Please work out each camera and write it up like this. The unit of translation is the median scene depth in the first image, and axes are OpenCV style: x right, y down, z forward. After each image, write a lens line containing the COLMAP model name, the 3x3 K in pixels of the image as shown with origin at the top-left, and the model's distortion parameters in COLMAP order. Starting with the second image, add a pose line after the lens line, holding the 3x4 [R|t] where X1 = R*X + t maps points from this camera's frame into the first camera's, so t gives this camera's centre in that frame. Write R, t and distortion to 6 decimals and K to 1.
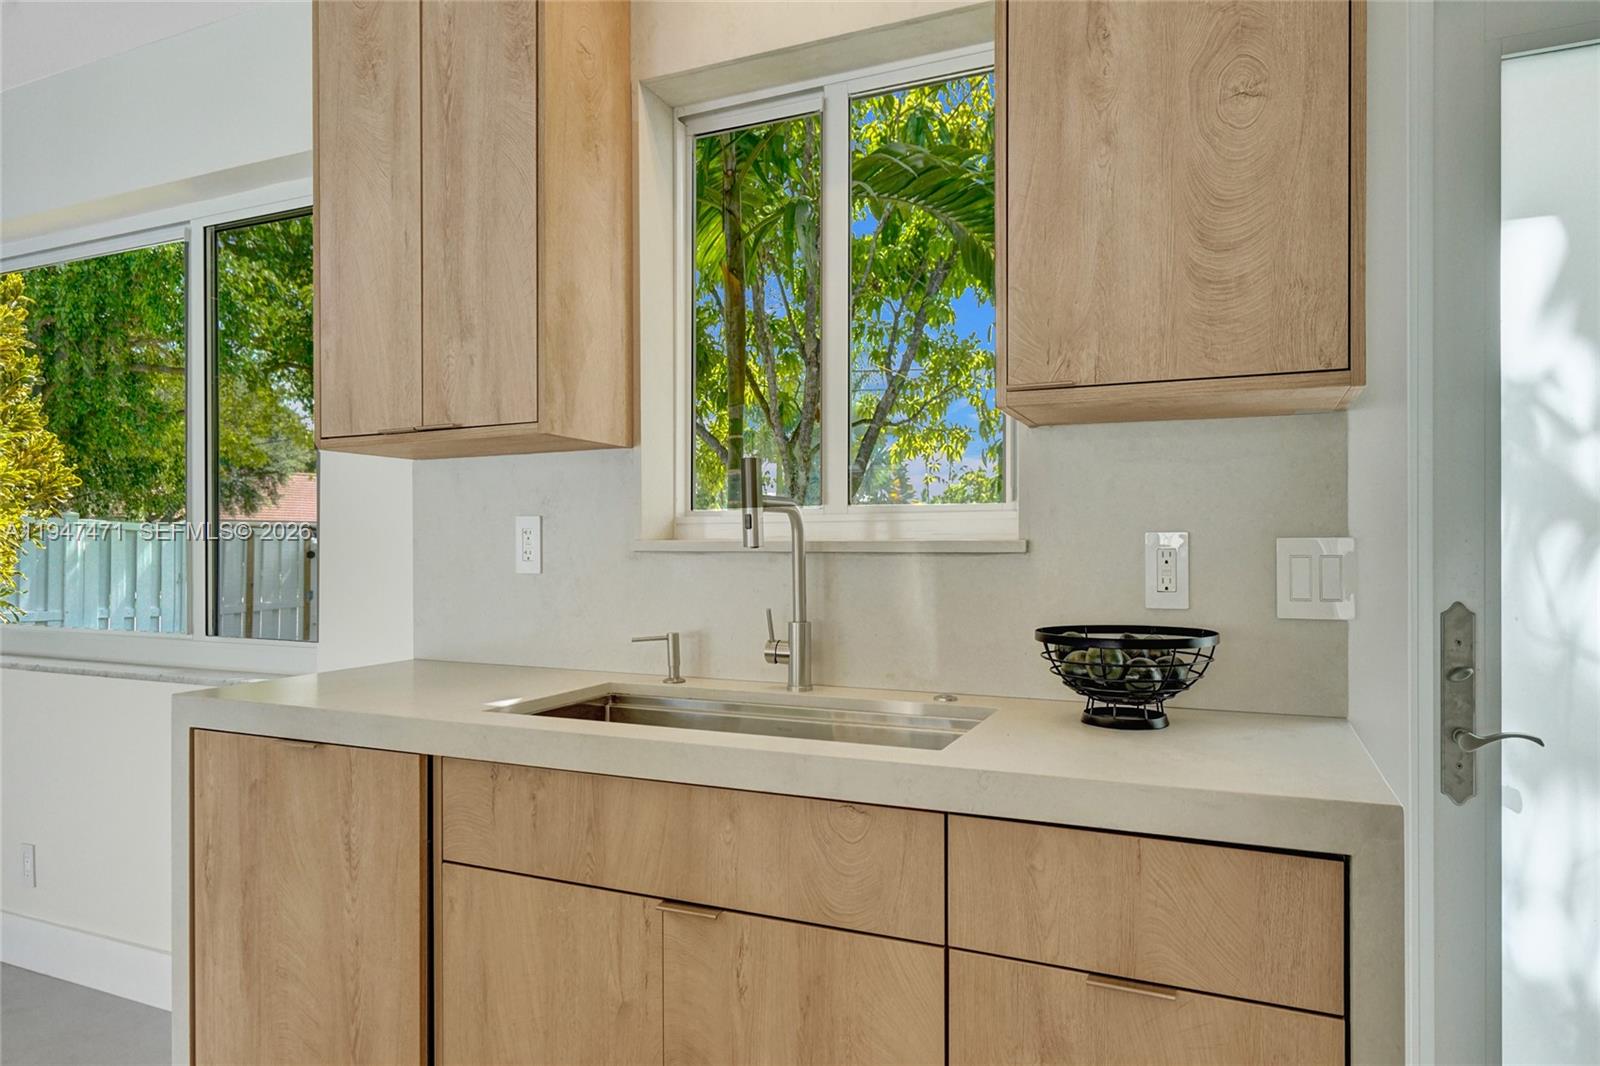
lens RADIAL K [[956.9, 0, 790.9], [0, 956.9, 555.2], [0, 0, 1]] dist [0.039694, 0.000433]
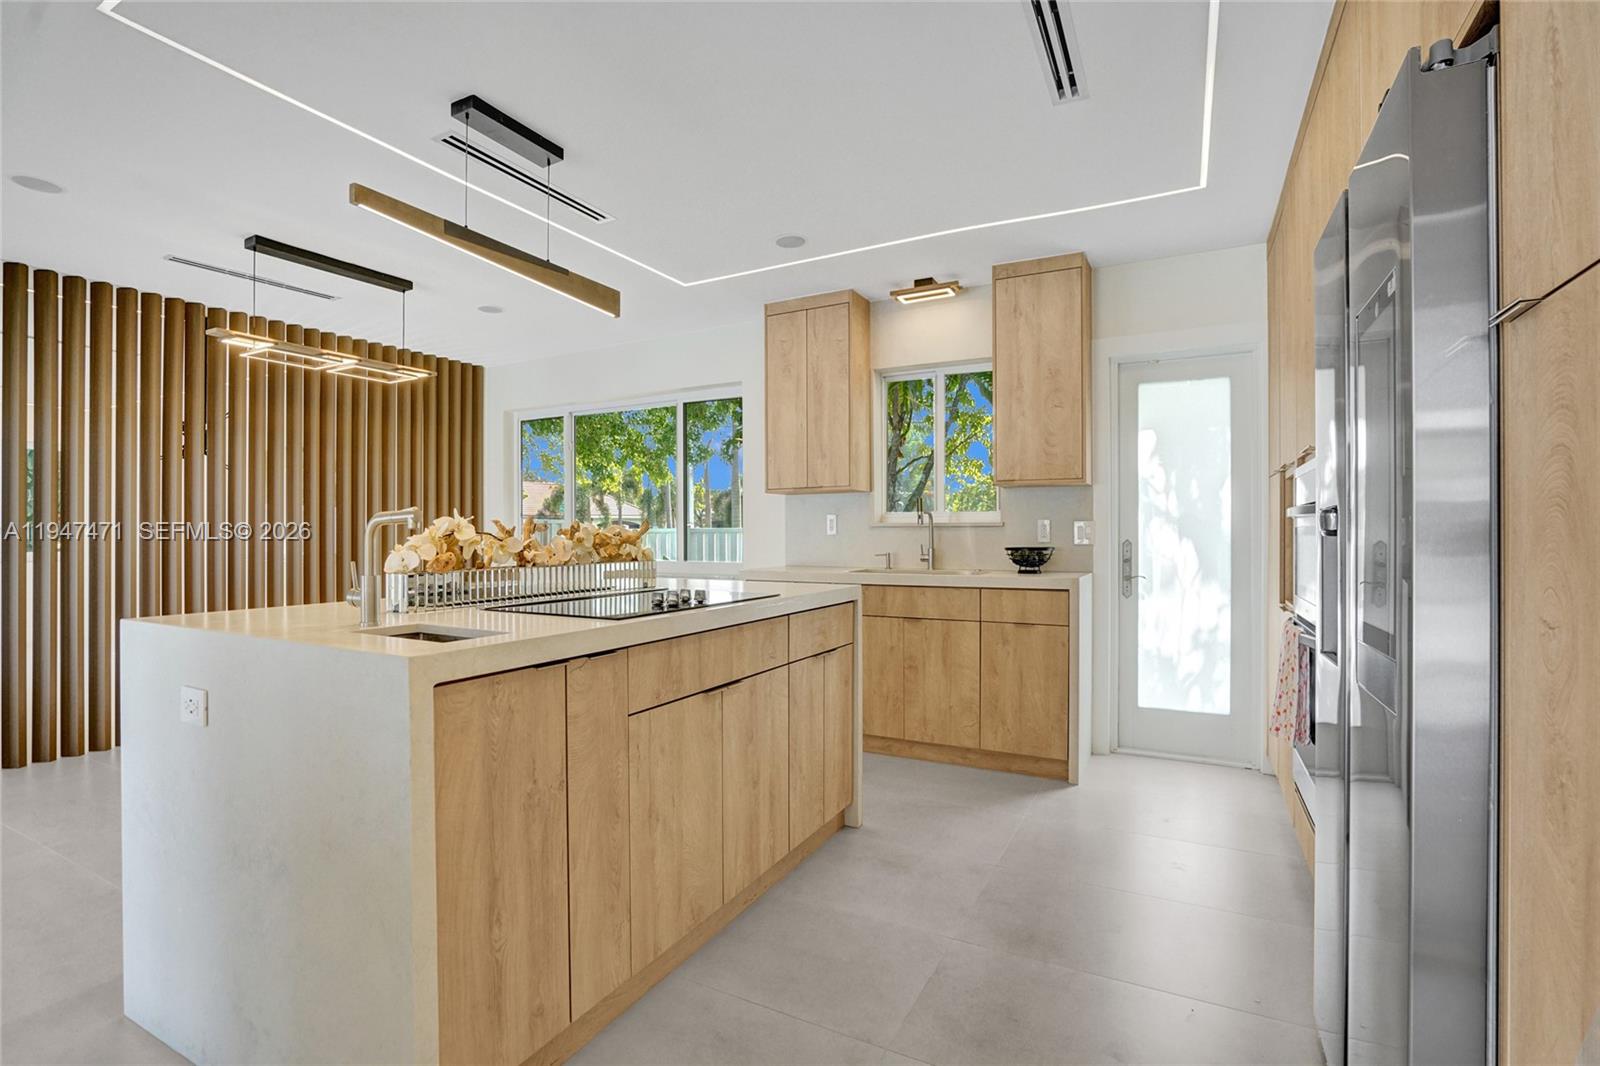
lens RADIAL K [[756.9, 0, 800.0], [0, 756.9, 533.0], [0, 0, 1]] dist [0.000821, 0.000023]
pose [[0.998714, 0.000130, -0.050704, -0.343733], [-0.000512, 0.999972, -0.007519, 0.043634], [0.050702, 0.007536, 0.998685, -1.753933]]
